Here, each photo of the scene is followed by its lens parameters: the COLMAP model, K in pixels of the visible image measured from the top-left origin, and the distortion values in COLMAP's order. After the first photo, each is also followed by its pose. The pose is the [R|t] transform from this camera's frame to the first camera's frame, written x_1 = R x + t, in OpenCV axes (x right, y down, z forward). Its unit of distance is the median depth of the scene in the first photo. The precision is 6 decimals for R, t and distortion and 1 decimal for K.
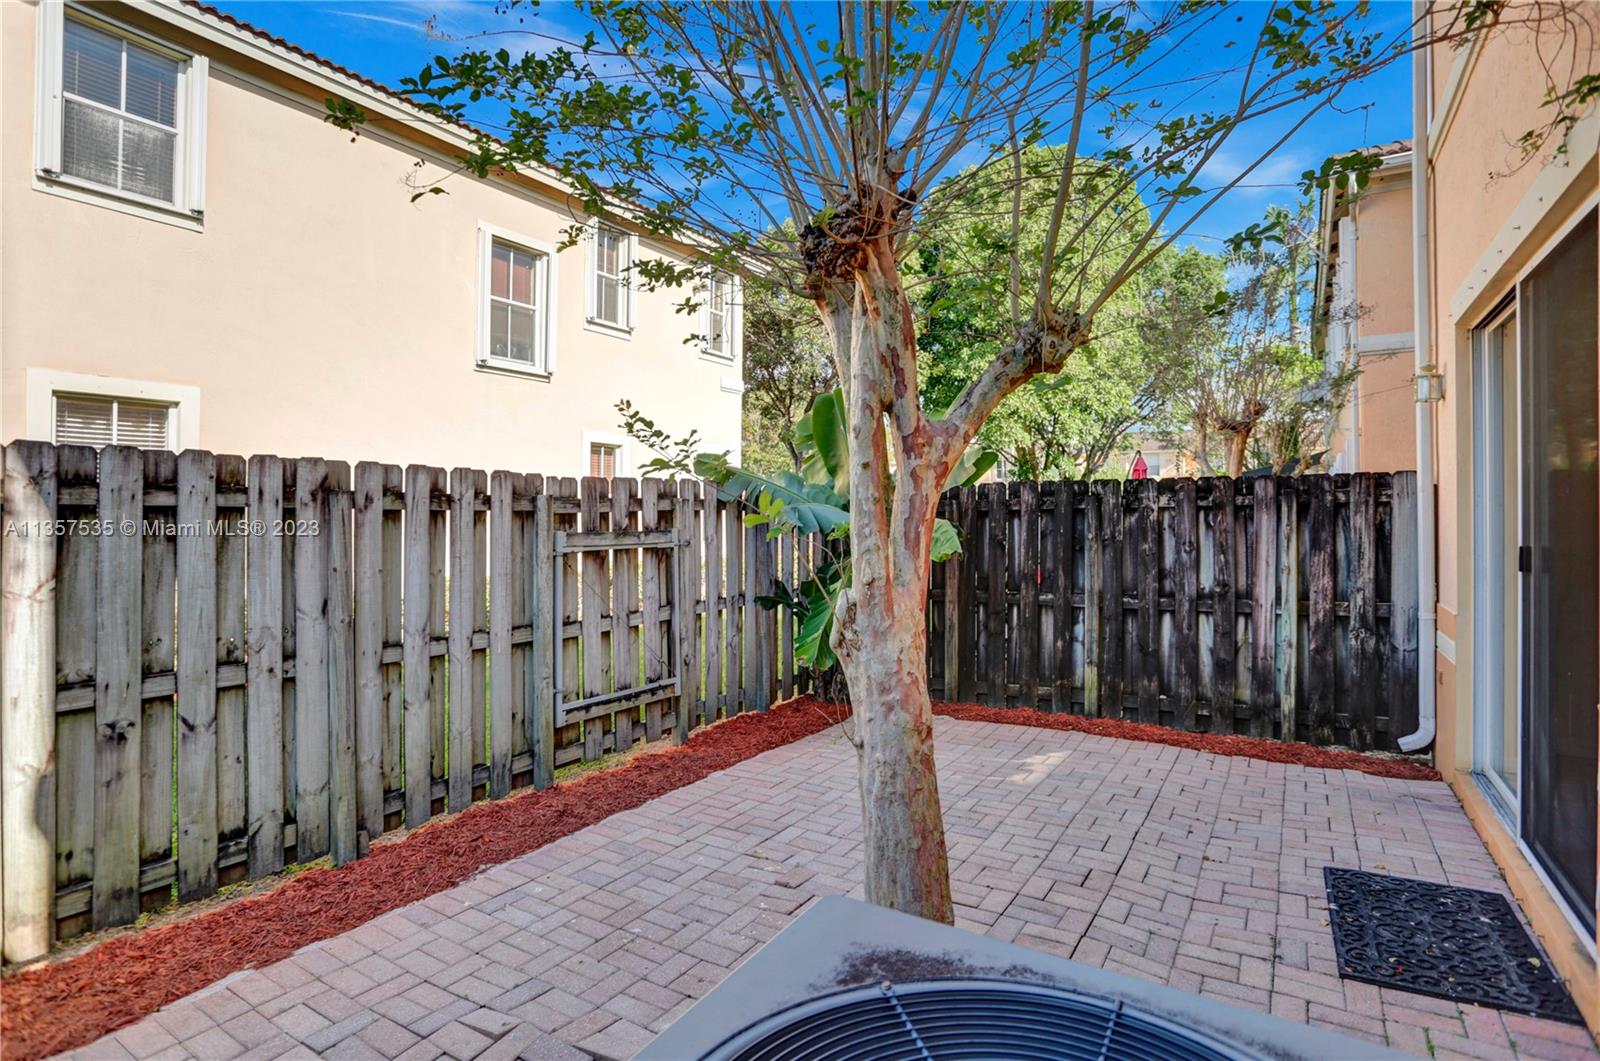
lens RADIAL K [[803.6, 0, 798.4], [0, 803.6, 519.8], [0, 0, 1]] dist [-0.036737, 0.000833]
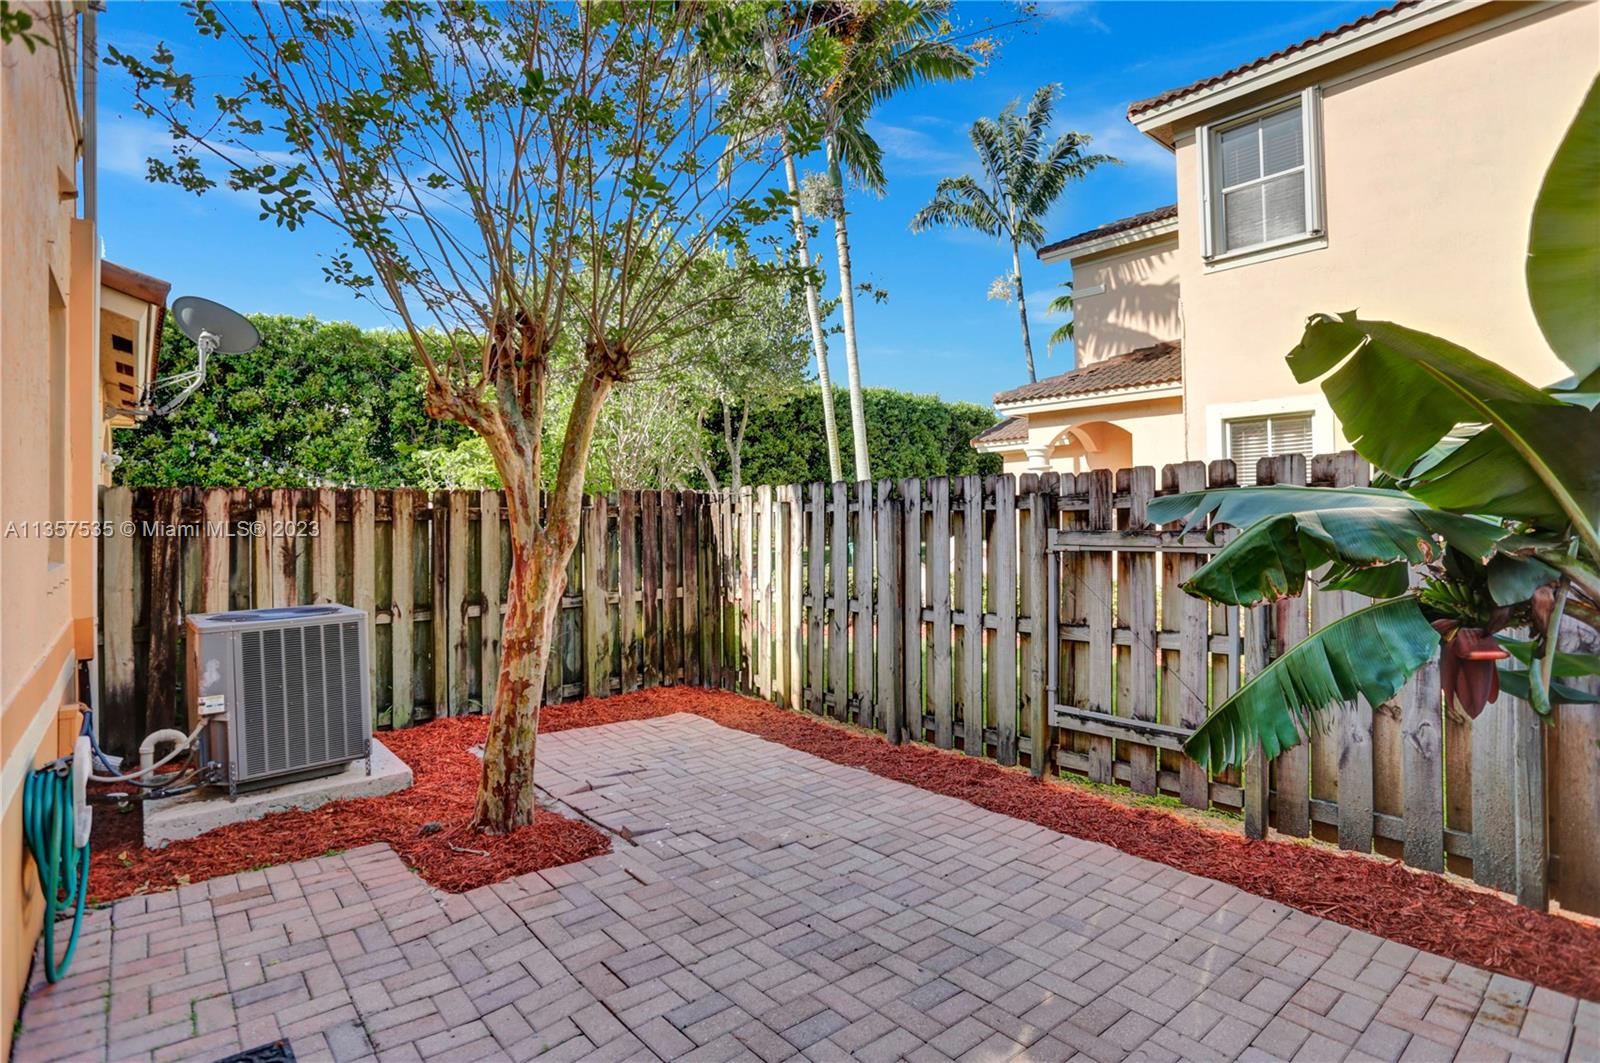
lens RADIAL K [[803.6, 0, 798.4], [0, 803.6, 520.8], [0, 0, 1]] dist [-0.036737, 0.000833]
pose [[-0.302982, -0.001708, -0.952995, 0.816555], [0.008357, 0.999955, -0.004449, 0.006492], [0.952960, -0.009312, -0.302954, 1.095633]]
